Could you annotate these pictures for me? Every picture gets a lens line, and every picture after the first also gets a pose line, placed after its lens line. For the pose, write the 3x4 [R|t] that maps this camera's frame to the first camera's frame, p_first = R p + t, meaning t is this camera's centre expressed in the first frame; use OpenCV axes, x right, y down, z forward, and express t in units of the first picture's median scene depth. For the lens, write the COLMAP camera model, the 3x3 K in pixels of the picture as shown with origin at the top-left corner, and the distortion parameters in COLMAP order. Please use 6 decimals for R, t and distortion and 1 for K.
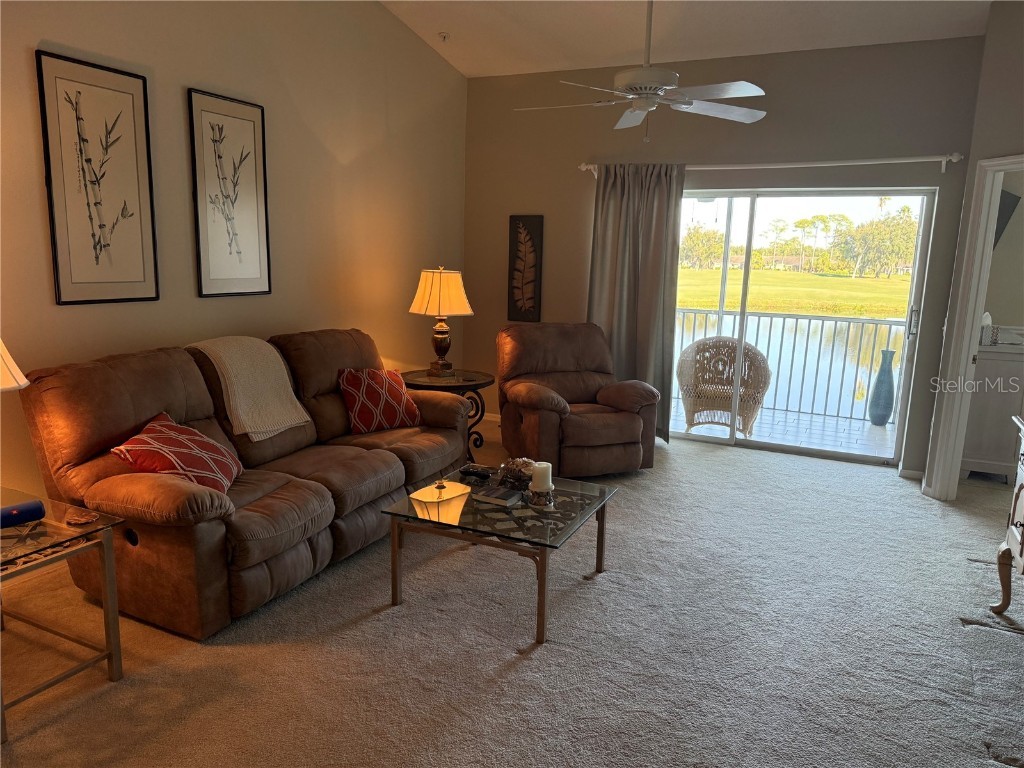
lens RADIAL K [[729.1, 0, 512.0], [0, 729.1, 384.0], [0, 0, 1]] dist [0.008467, -0.000587]
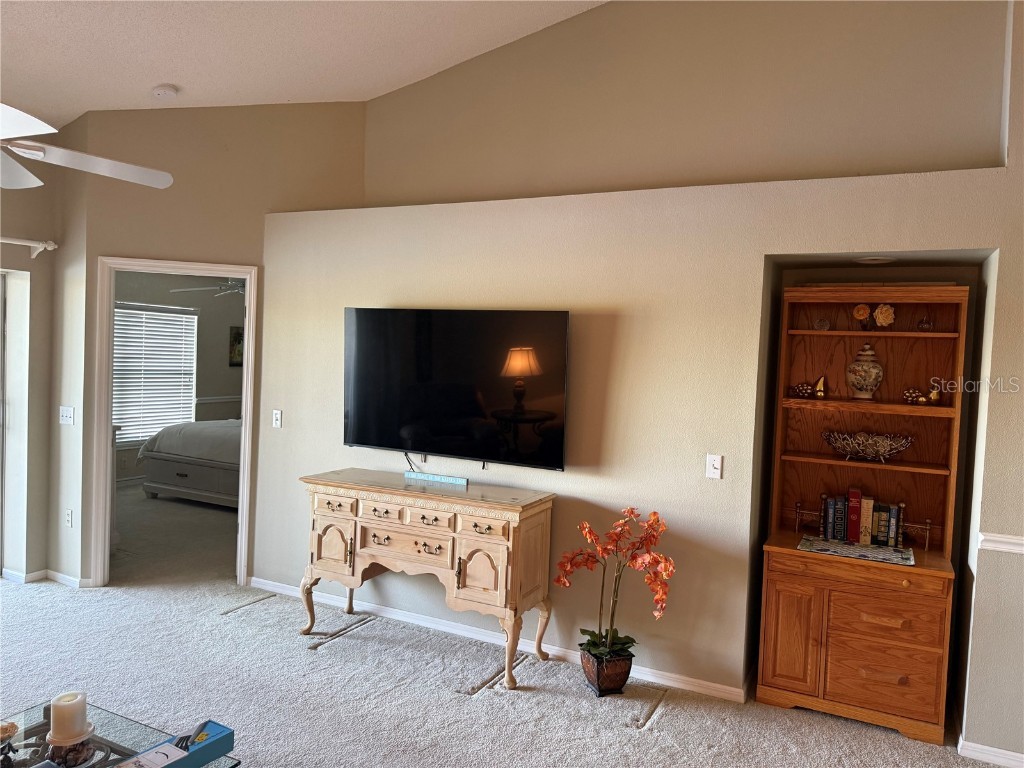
lens RADIAL K [[729.1, 0, 512.0], [0, 729.1, 384.0], [0, 0, 1]] dist [0.008467, -0.000587]
pose [[0.004121, -0.060482, 0.998161, -0.468839], [0.139012, 0.988512, 0.059323, -0.115287], [-0.990282, 0.138512, 0.012481, 0.472314]]
